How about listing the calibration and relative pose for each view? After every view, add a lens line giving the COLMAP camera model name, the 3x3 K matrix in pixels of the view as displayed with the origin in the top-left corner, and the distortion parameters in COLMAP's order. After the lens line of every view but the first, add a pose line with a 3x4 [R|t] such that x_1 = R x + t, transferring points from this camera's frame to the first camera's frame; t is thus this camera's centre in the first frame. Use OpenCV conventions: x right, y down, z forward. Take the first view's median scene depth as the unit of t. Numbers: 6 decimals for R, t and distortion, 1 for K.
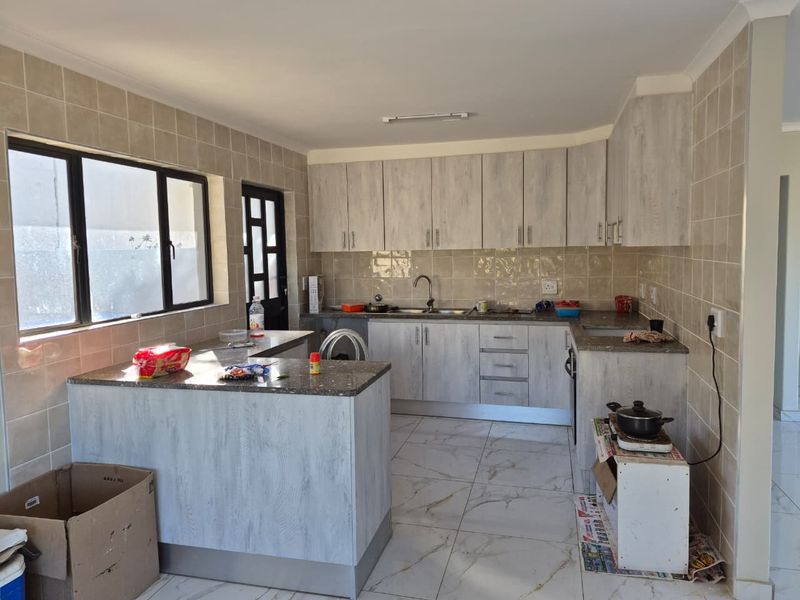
lens RADIAL K [[564.5, 0, 399.7], [0, 564.5, 288.4], [0, 0, 1]] dist [0.039465, -0.073100]
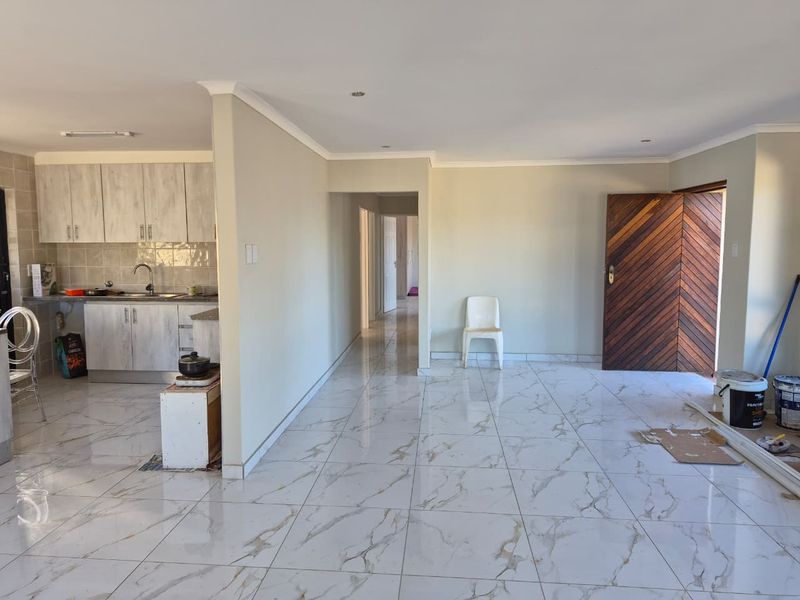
lens RADIAL K [[564.5, 0, 399.7], [0, 564.5, 288.4], [0, 0, 1]] dist [0.039465, -0.073100]
pose [[0.981546, -0.001606, 0.191221, 0.348696], [-0.000766, 0.999924, 0.012325, 0.012466], [-0.191226, -0.012244, 0.981470, -0.254123]]
